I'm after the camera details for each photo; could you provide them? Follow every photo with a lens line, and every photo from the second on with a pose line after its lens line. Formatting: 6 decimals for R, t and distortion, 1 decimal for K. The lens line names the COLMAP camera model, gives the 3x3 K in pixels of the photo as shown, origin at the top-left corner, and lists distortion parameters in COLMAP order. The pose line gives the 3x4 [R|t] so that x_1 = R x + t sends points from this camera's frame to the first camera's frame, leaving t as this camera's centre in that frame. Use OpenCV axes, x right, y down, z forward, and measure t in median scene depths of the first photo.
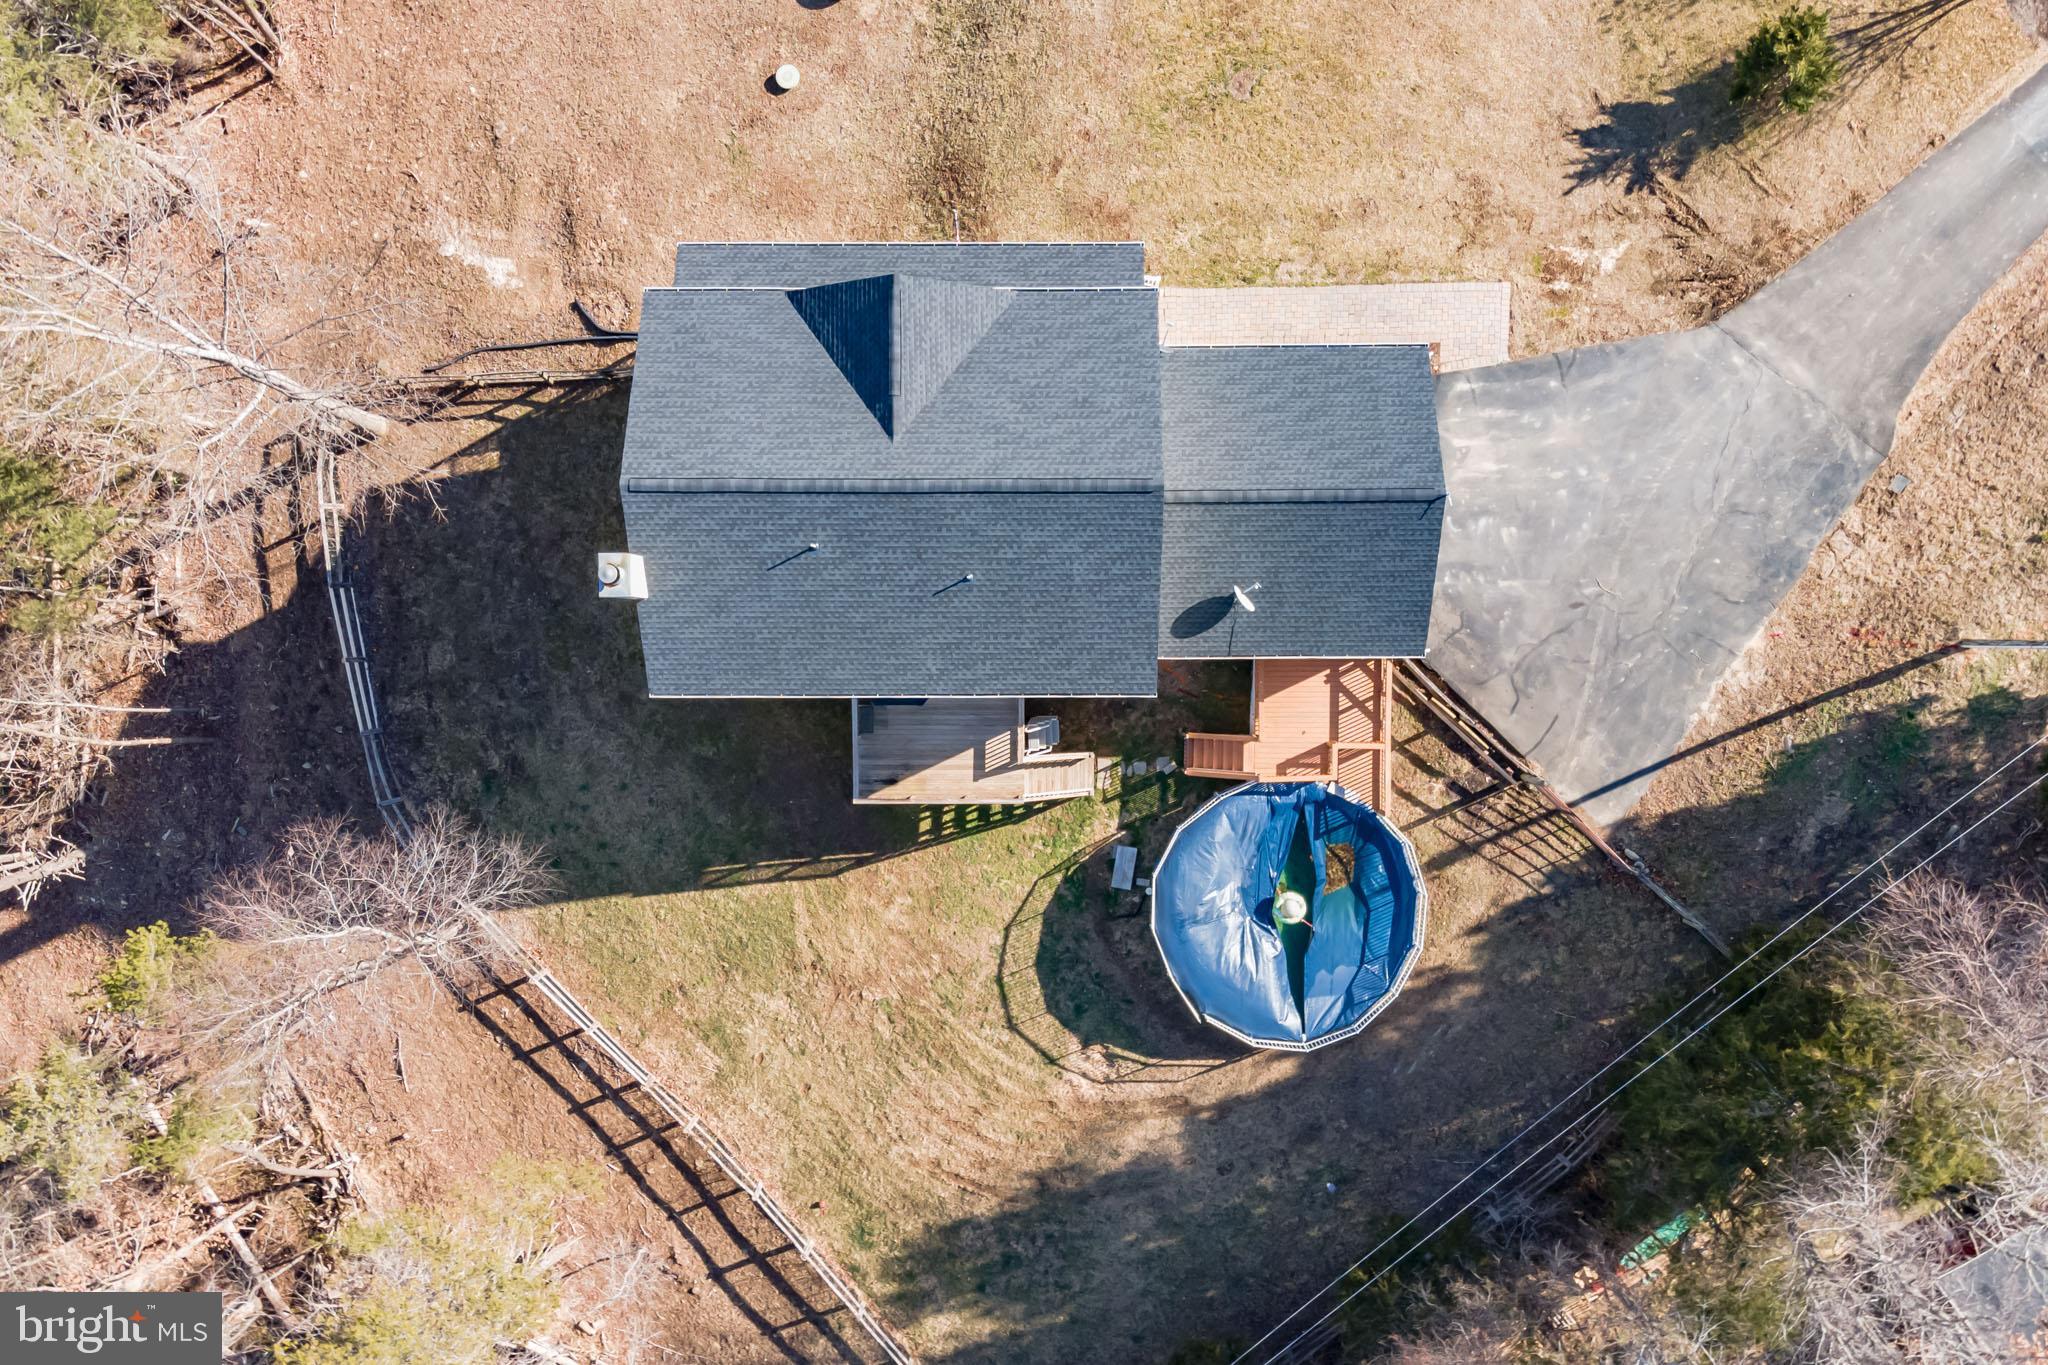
lens RADIAL K [[1504.7, 0, 996.4], [0, 1504.7, 685.9], [0, 0, 1]] dist [0.039094, 0.003928]
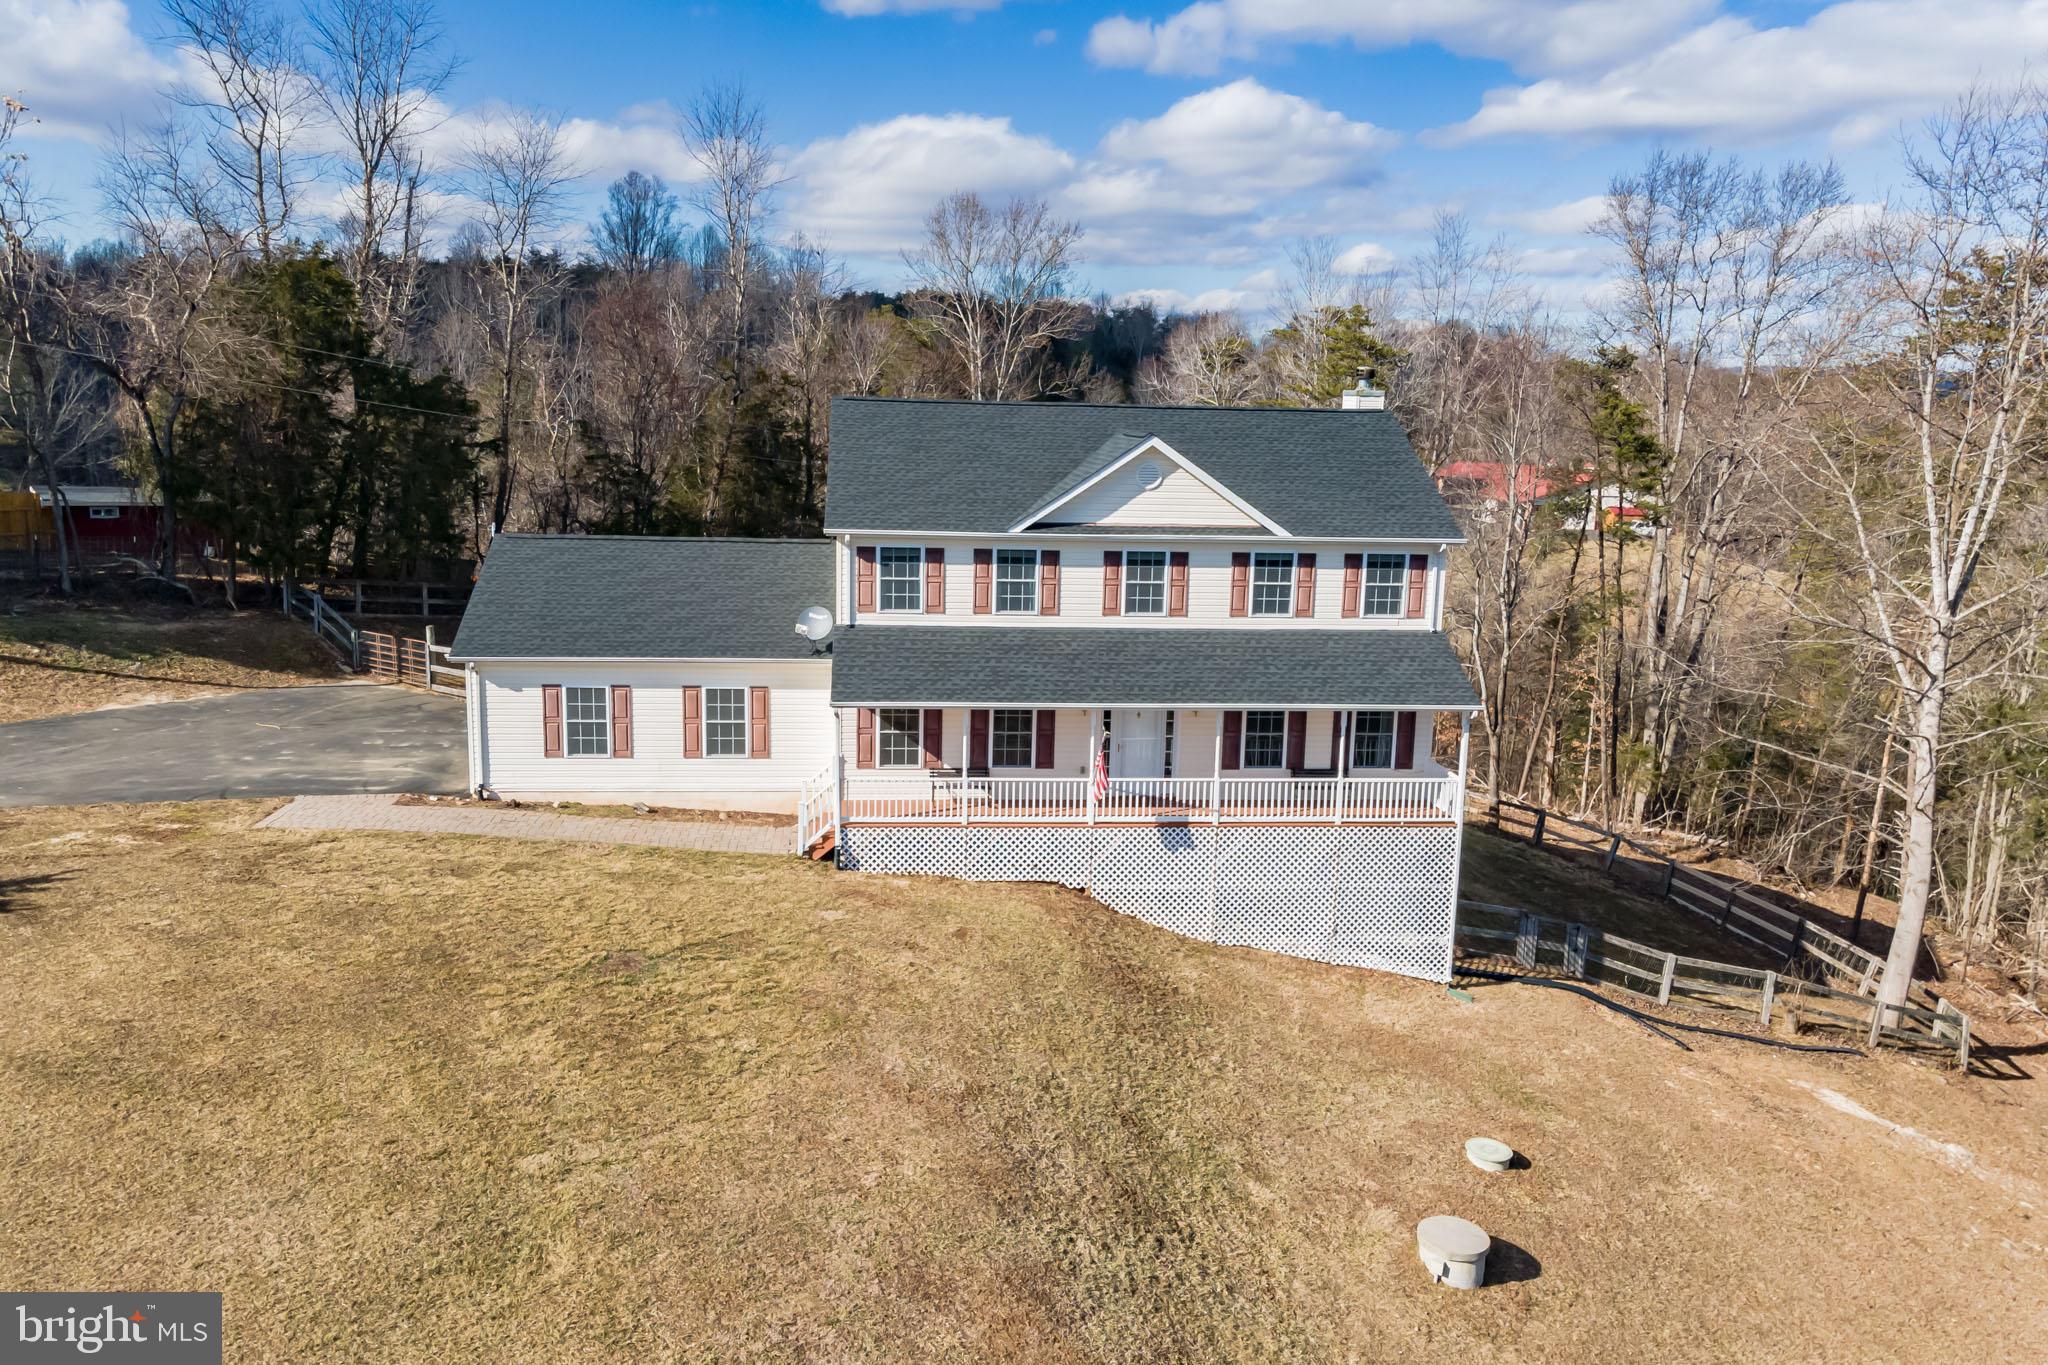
lens RADIAL K [[1504.7, 0, 996.4], [0, 1504.7, 685.9], [0, 0, 1]] dist [0.039094, 0.003928]
pose [[-0.995629, -0.000700, -0.093399, 0.078864], [-0.091124, -0.212199, 0.972969, -0.876207], [-0.020501, 0.977226, 0.211207, 0.764790]]
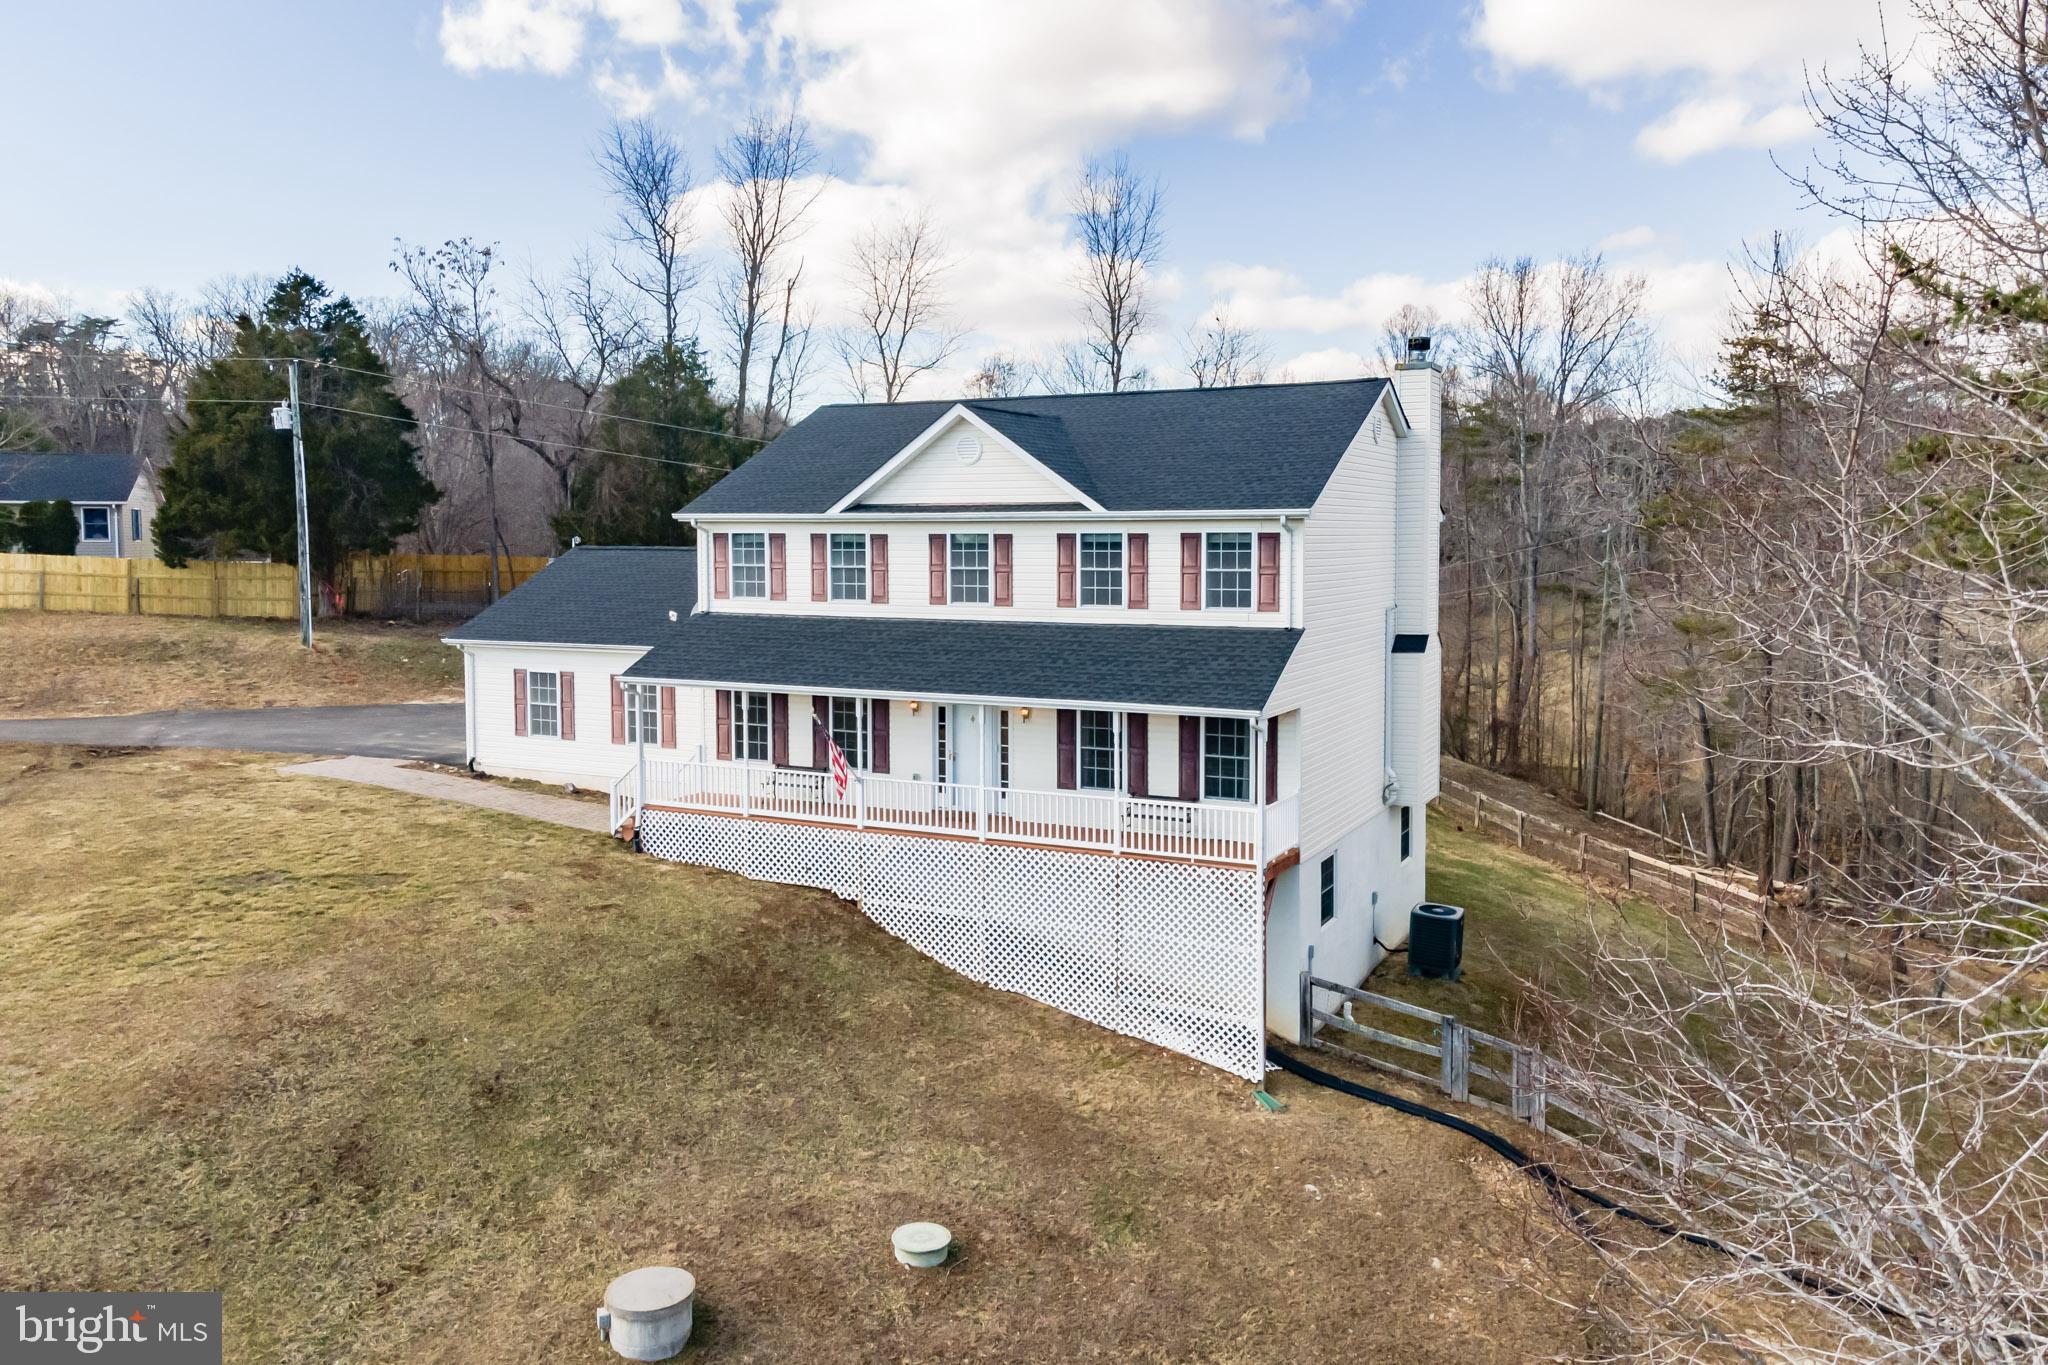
lens RADIAL K [[1528.4, 0, 1026.9], [0, 1528.4, 621.5], [0, 0, 1]] dist [0.036866, 0.000543]
pose [[-0.892492, -0.019303, 0.450650, -0.348792], [0.450736, -0.076233, 0.889396, -0.754040], [0.017187, 0.996903, 0.076738, 0.835122]]
